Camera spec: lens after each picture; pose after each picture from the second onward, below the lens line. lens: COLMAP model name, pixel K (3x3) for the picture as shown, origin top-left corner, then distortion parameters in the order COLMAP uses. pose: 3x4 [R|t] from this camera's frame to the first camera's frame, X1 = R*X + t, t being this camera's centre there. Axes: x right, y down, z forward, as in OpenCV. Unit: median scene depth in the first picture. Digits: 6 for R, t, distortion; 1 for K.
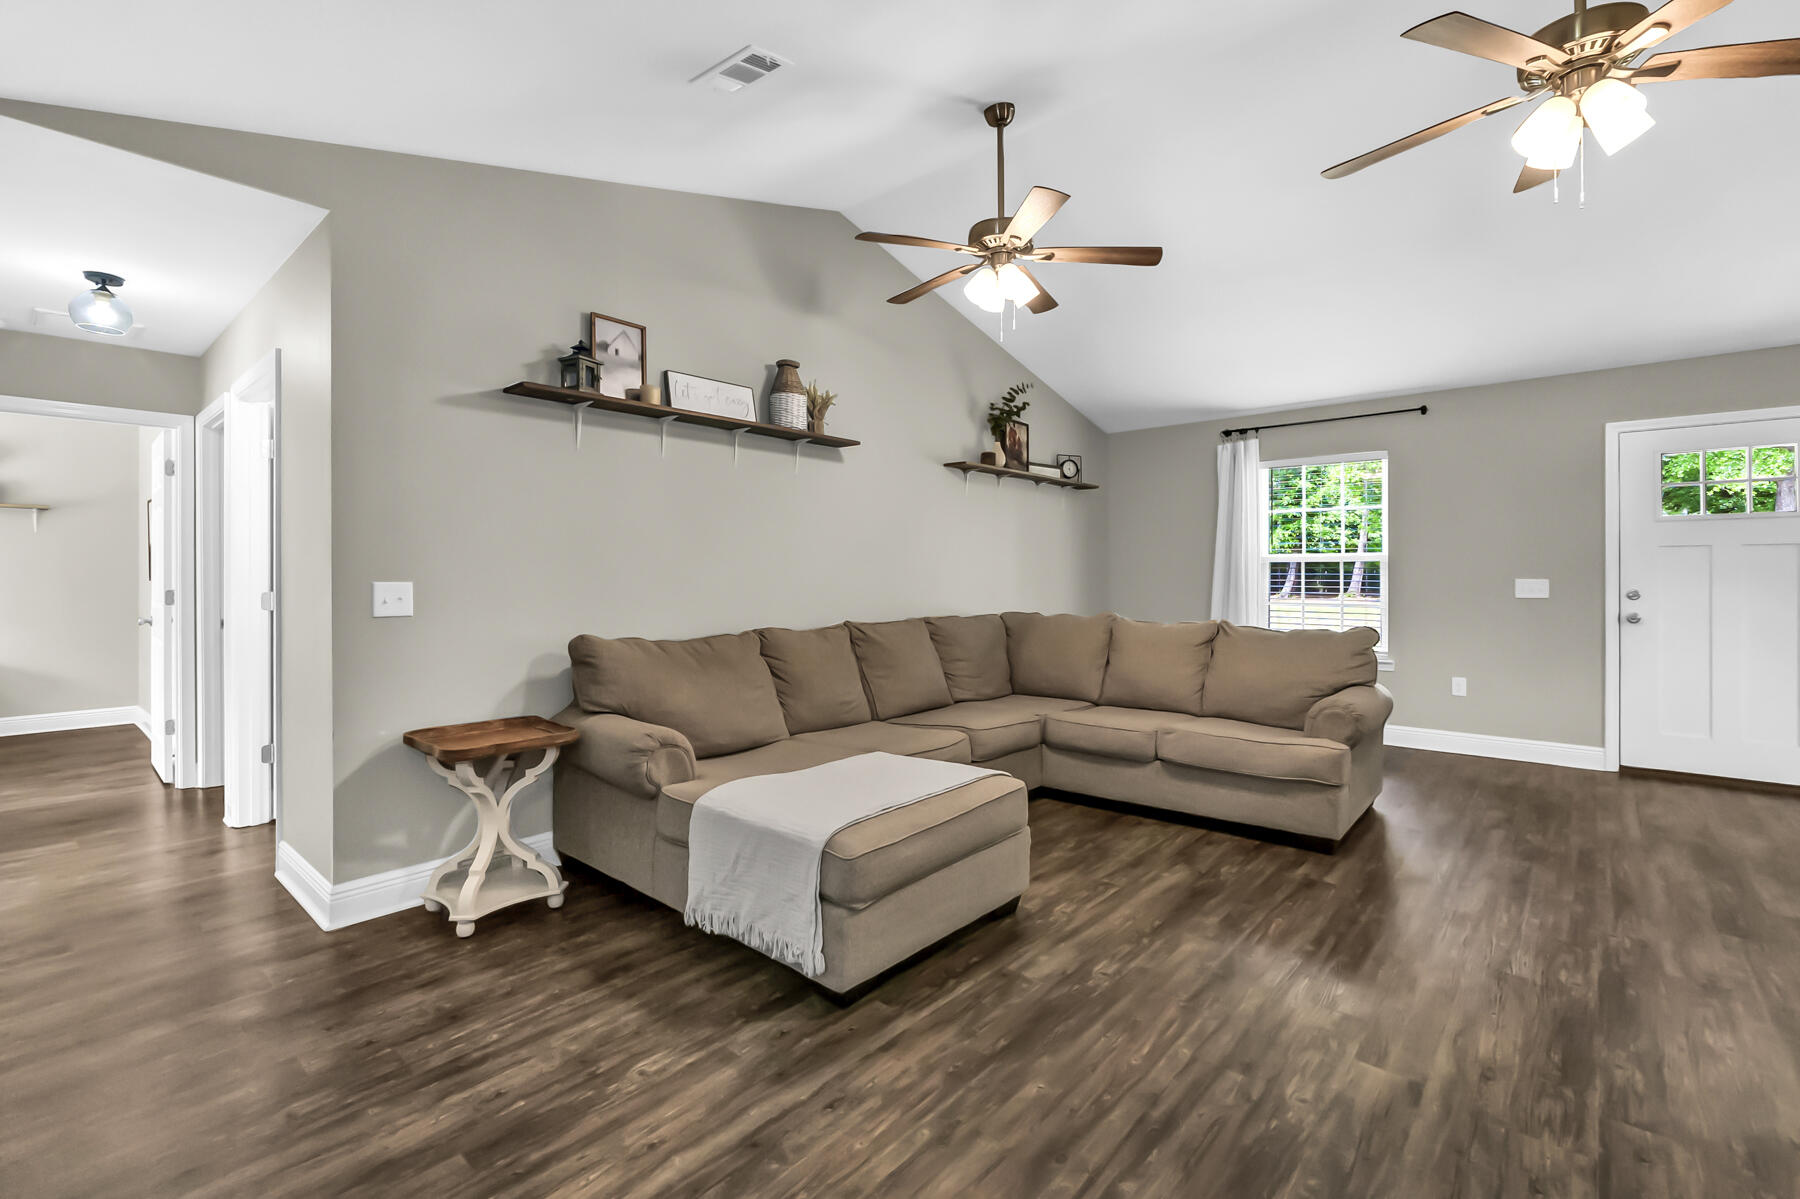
lens RADIAL K [[782.5, 0, 900.0], [0, 782.5, 599.5], [0, 0, 1]] dist [-0.070450, 0.000068]
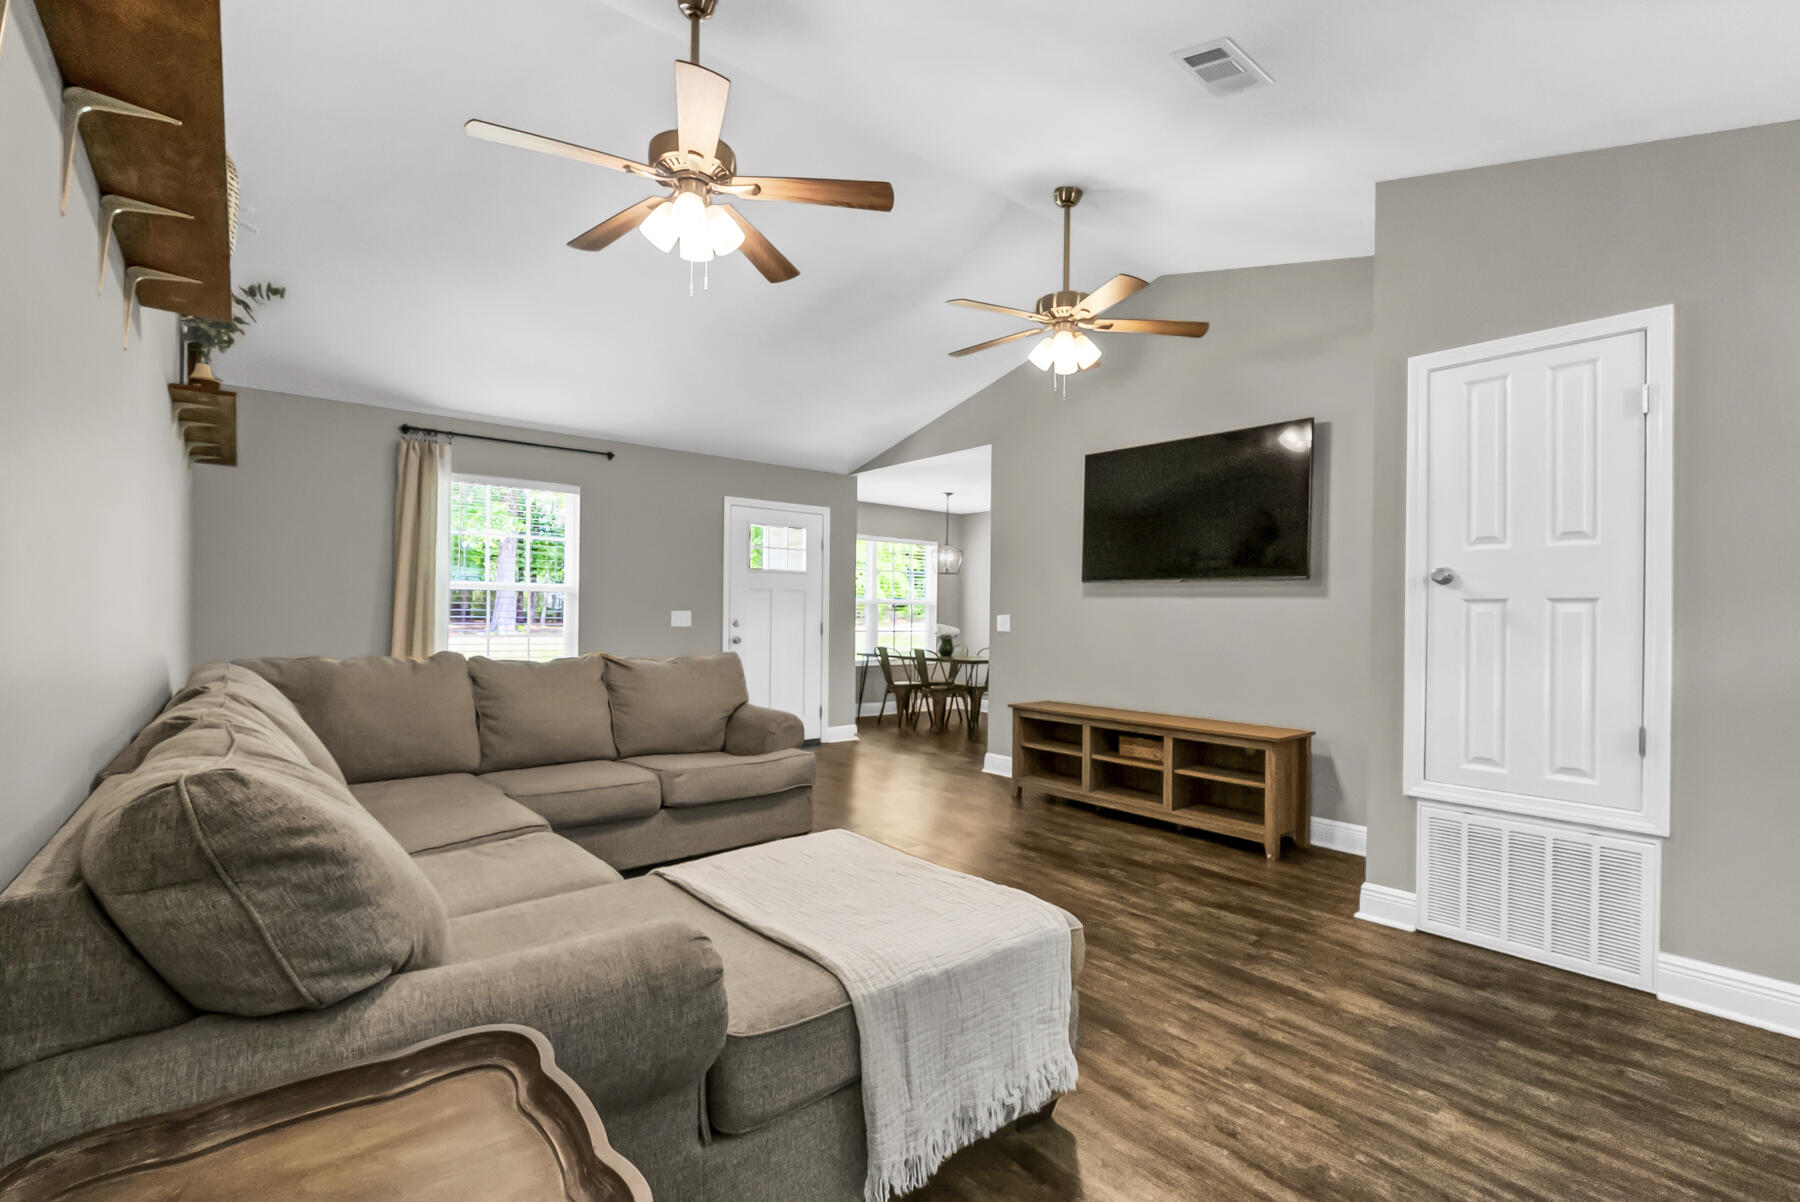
lens RADIAL K [[795.0, 0, 900.7], [0, 795.0, 619.8], [0, 0, 1]] dist [-0.001864, -0.000457]
pose [[0.158419, -0.000424, 0.987372, -0.564943], [0.003819, 0.999993, -0.000183, -0.015254], [-0.987365, 0.003800, 0.158420, 0.582116]]
